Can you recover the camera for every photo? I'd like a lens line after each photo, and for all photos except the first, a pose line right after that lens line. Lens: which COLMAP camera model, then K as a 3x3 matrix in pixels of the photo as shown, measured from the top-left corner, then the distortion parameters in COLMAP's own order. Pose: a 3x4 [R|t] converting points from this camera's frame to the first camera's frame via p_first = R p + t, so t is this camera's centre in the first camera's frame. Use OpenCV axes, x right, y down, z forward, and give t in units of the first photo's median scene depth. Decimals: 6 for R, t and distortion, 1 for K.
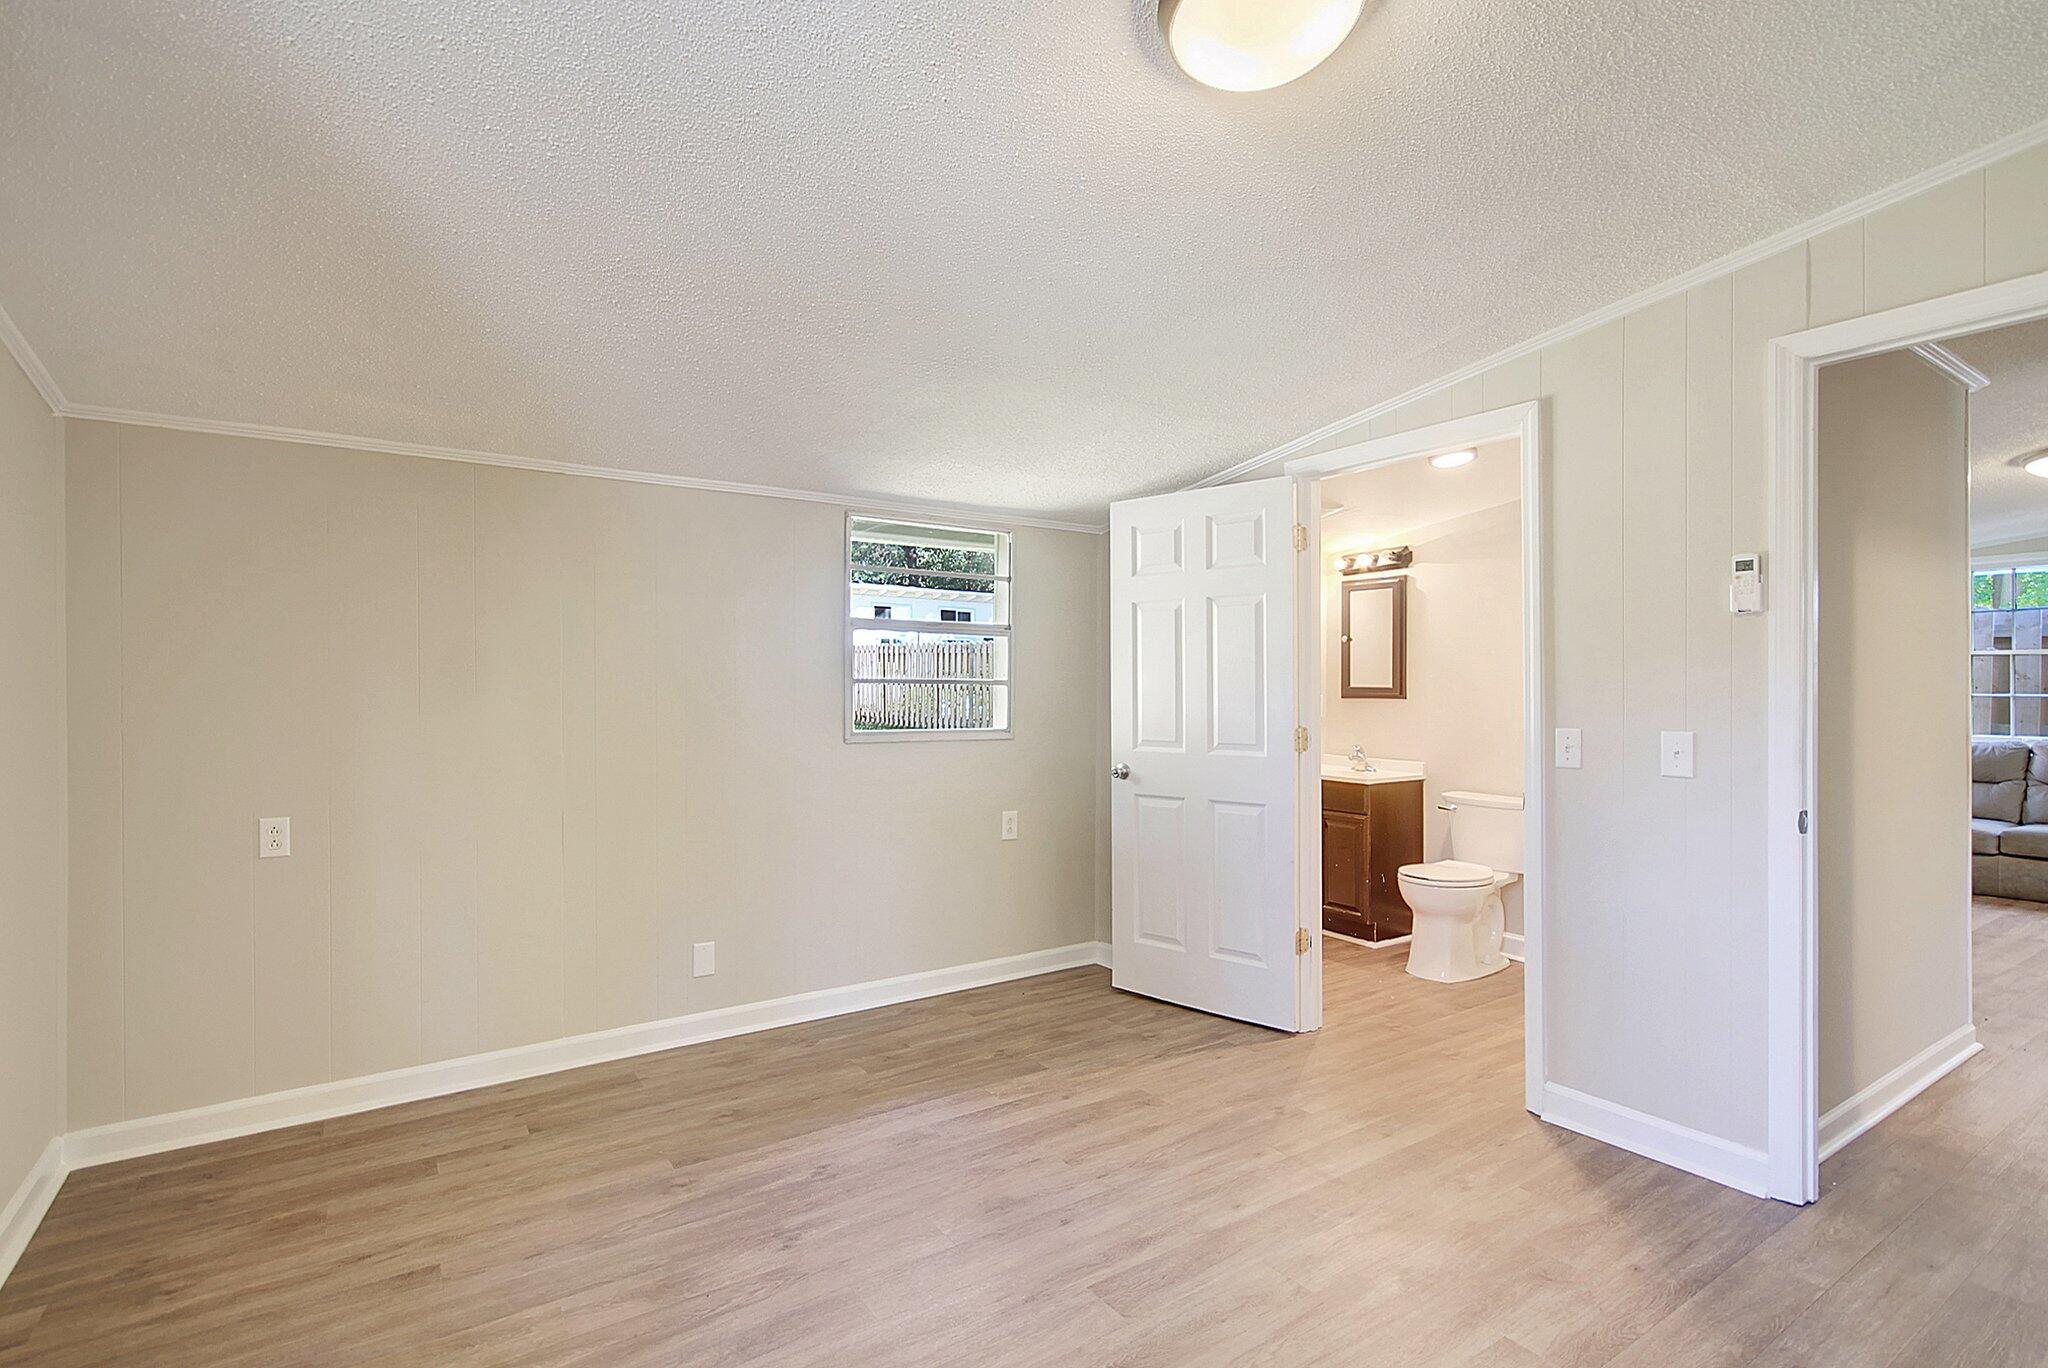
lens RADIAL K [[952.1, 0, 1024.0], [0, 952.1, 684.0], [0, 0, 1]] dist [0.001882, 0.000288]
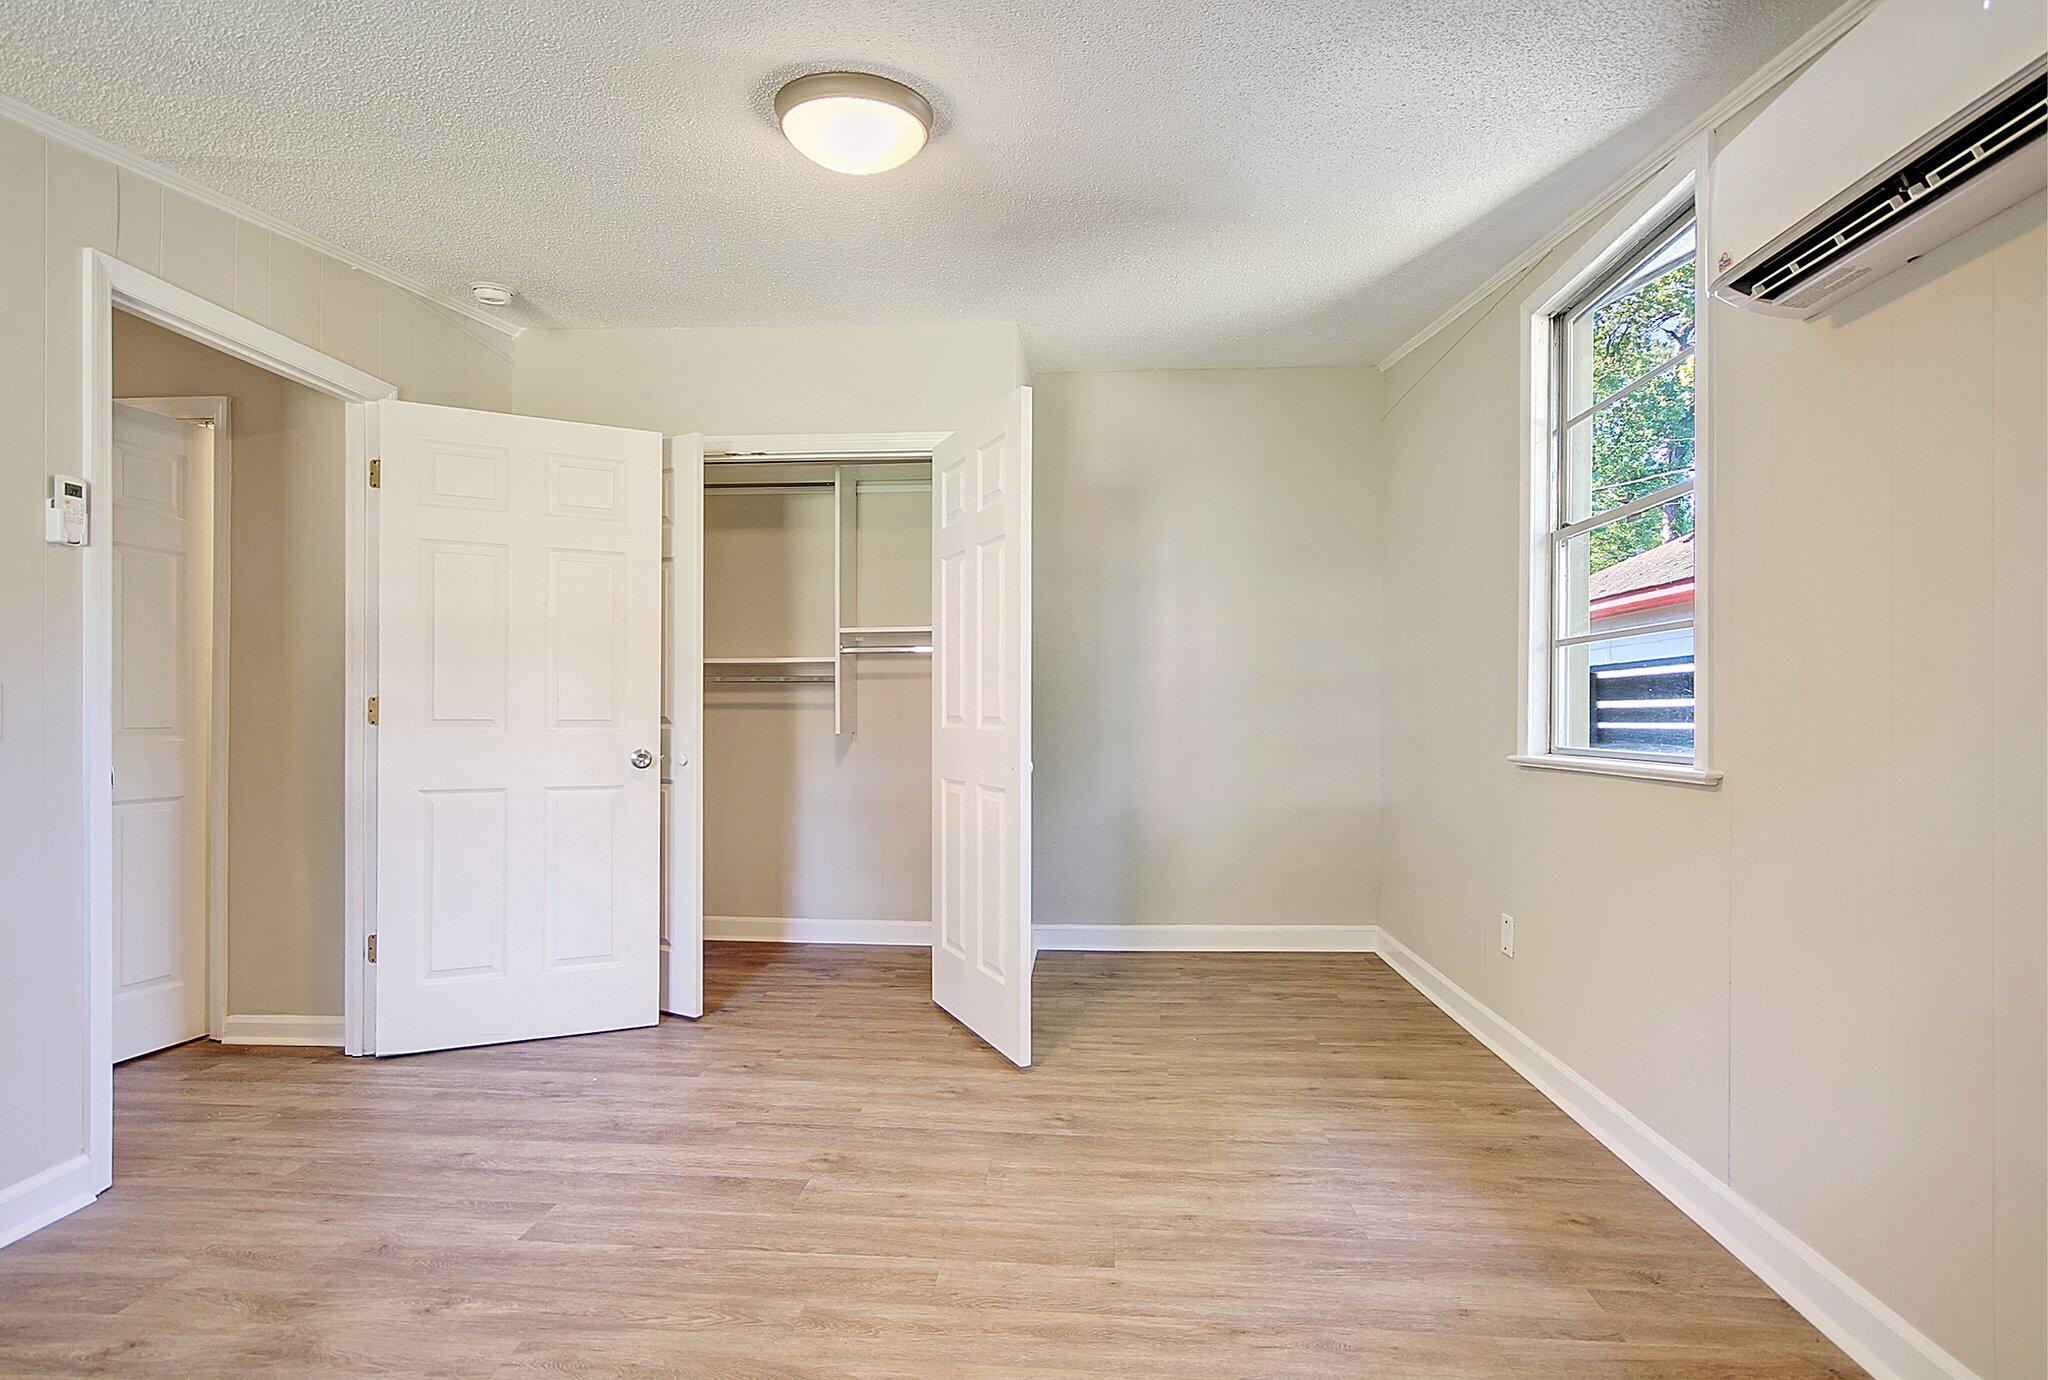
lens RADIAL K [[945.3, 0, 1021.4], [0, 945.3, 719.7], [0, 0, 1]] dist [-0.000685, -0.000091]
pose [[-0.783070, -0.003352, 0.621925, -0.394701], [-0.004469, 0.999990, -0.000237, 0.070241], [-0.621918, -0.002965, -0.783077, 0.986268]]
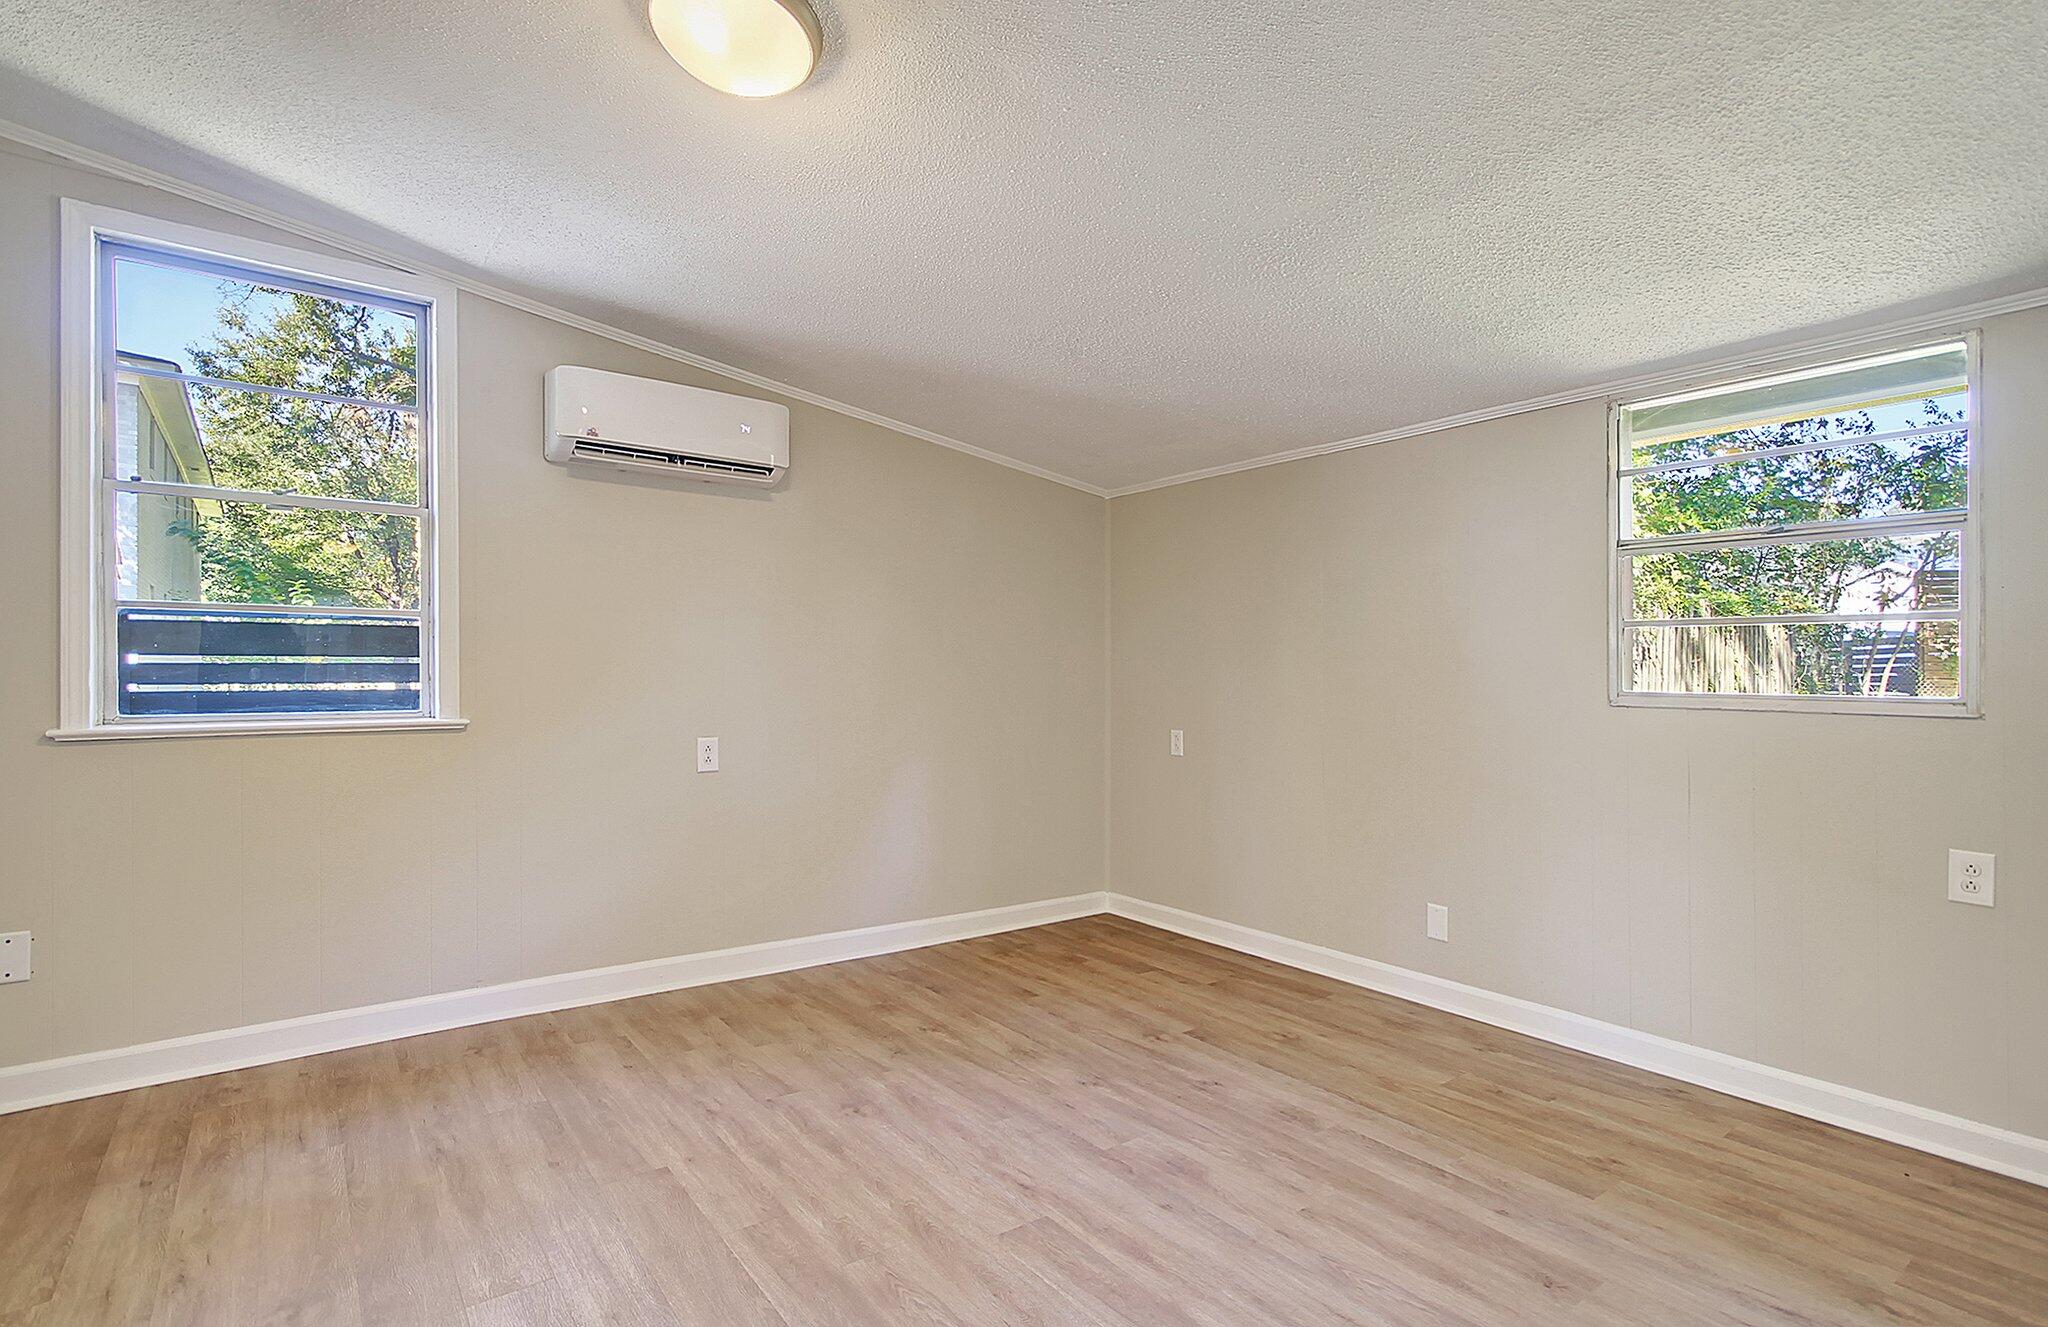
lens RADIAL K [[970.6, 0, 1024.0], [0, 970.6, 663.5], [0, 0, 1]] dist [-0.000232, 0.000052]
pose [[0.064698, -0.013414, -0.997815, 0.779697], [-0.003263, 0.999901, -0.013653, 0.055384], [0.997900, 0.004139, 0.064648, 0.661215]]
